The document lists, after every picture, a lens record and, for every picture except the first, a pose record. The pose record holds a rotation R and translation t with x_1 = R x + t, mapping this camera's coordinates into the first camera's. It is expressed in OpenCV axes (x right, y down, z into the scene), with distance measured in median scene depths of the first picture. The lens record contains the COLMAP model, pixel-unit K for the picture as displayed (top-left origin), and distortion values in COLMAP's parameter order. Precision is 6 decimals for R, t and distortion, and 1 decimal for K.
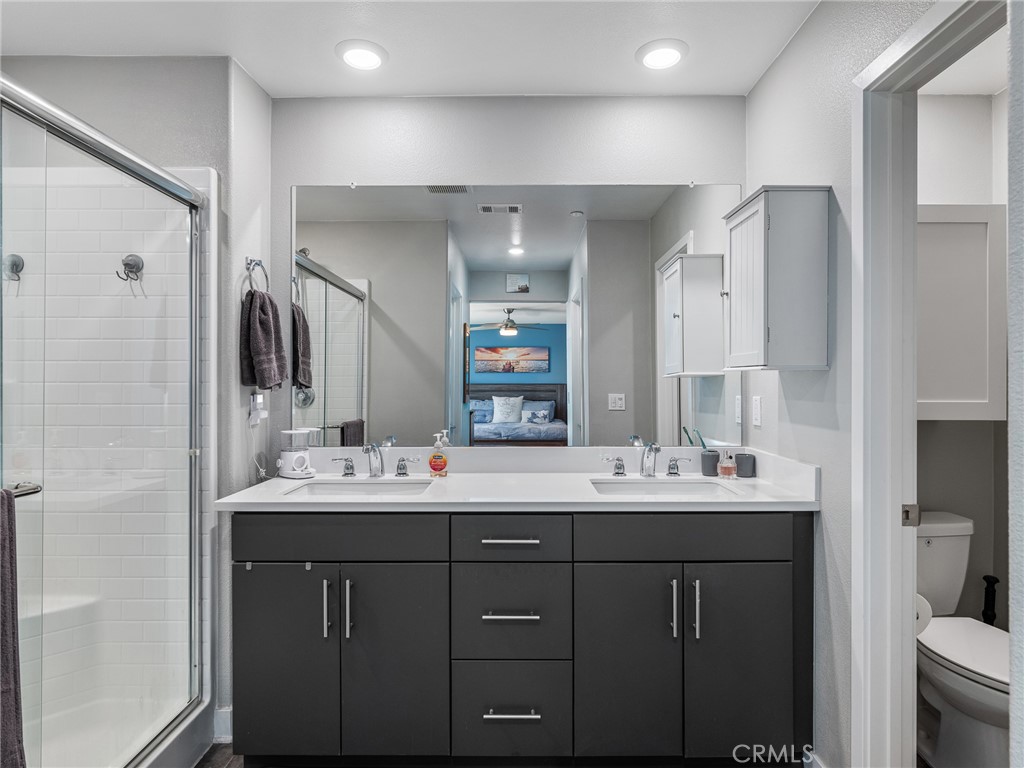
lens RADIAL K [[593.5, 0, 512.0], [0, 593.5, 384.0], [0, 0, 1]] dist [-0.000020, 0.000202]
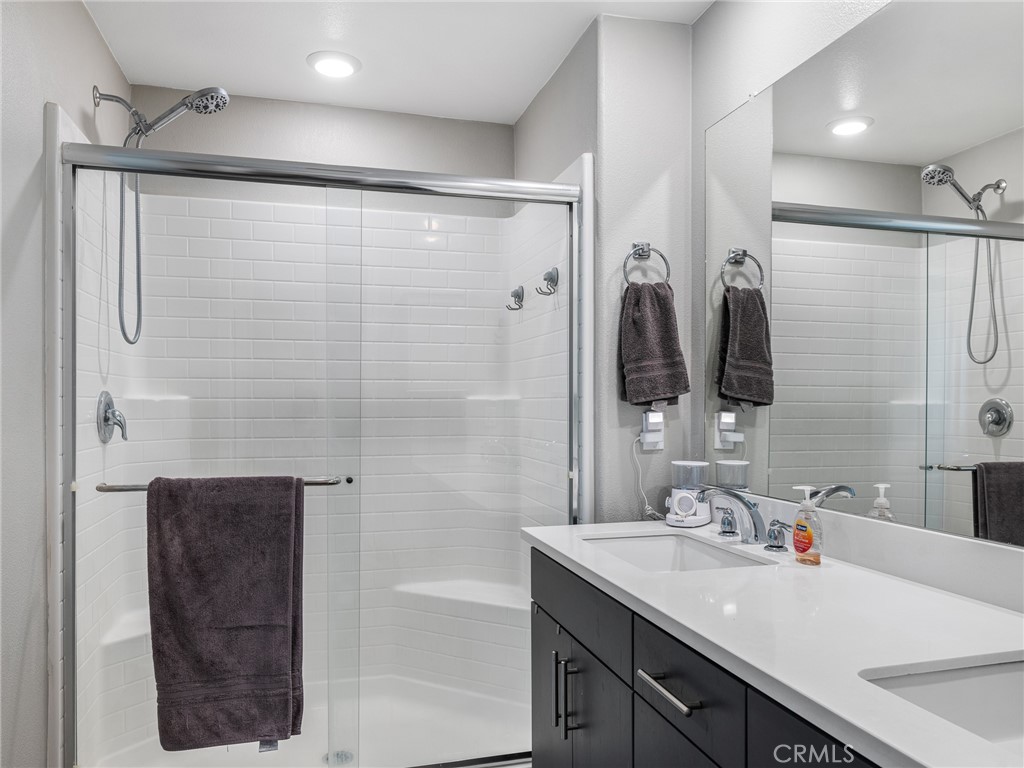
lens RADIAL K [[744.6, 0, 512.7], [0, 744.6, 403.6], [0, 0, 1]] dist [-0.053341, -0.000452]
pose [[0.275190, 0.002771, -0.961386, 0.482743], [-0.000359, 0.999996, 0.002779, 0.003311], [0.961390, -0.000420, 0.275190, 0.549826]]
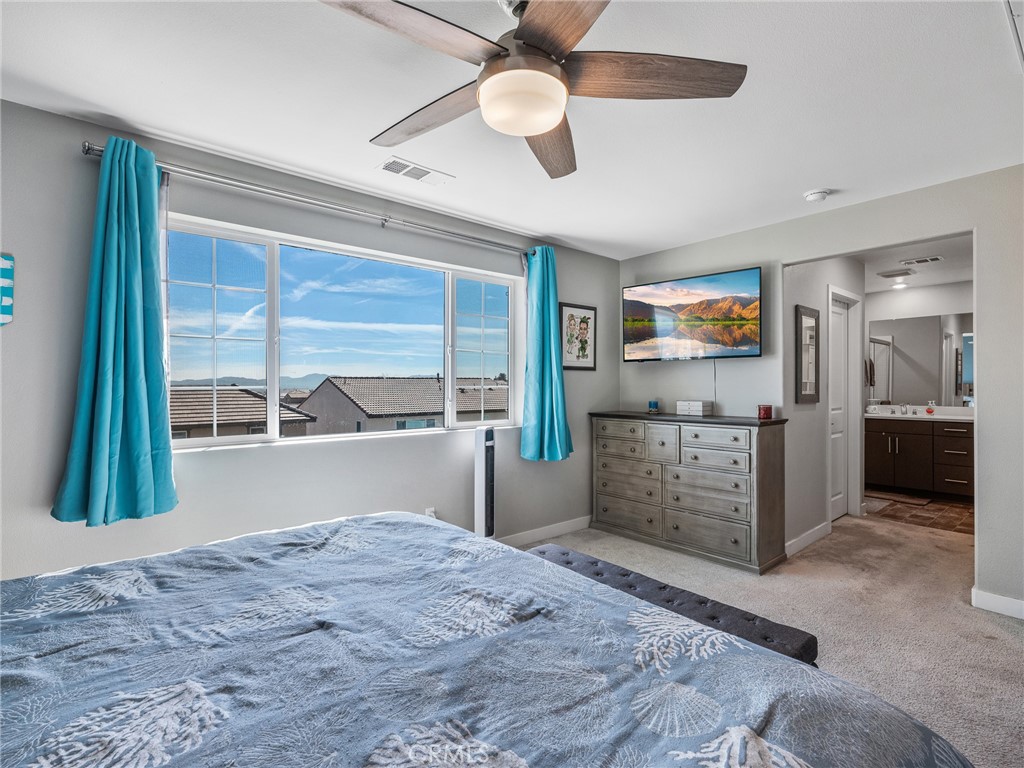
lens RADIAL K [[499.6, 0, 512.0], [0, 499.6, 384.0], [0, 0, 1]] dist [-0.002580, -0.000508]
pose [[0.664954, 0.002621, -0.746879, 0.352340], [0.001994, 0.999984, 0.005284, -0.020845], [0.746881, -0.005003, 0.664939, -2.246379]]
